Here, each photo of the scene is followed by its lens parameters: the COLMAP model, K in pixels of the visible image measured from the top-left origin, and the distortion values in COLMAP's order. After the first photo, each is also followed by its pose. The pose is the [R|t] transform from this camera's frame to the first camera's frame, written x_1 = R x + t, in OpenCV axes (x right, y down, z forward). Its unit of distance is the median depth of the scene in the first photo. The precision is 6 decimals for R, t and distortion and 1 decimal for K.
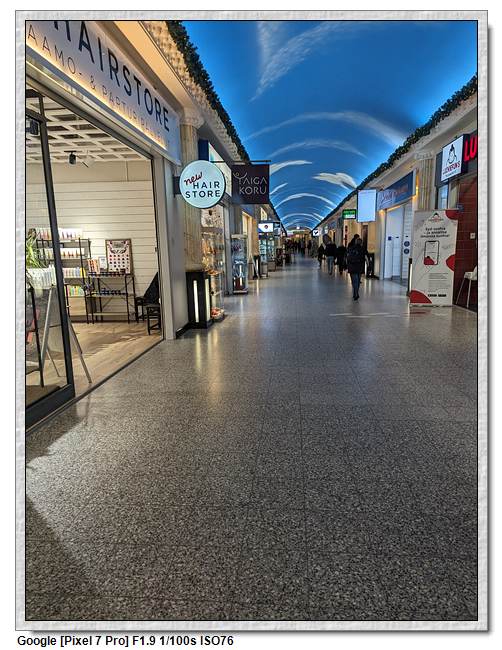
lens RADIAL K [[409.3, 0, 251.0], [0, 409.3, 325.0], [0, 0, 1]] dist [0.015860, 0.000027]
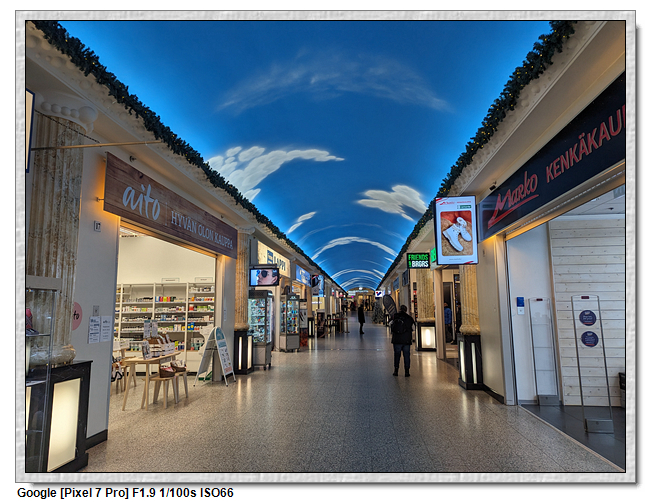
lens RADIAL K [[409.3, 0, 327.9], [0, 409.3, 265.4], [0, 0, 1]] dist [0.015860, 0.000027]
pose [[0.999810, 0.015006, 0.012424, 0.089074], [-0.010801, 0.957700, -0.287567, -0.080284], [-0.016213, 0.287379, 0.957680, 0.382747]]
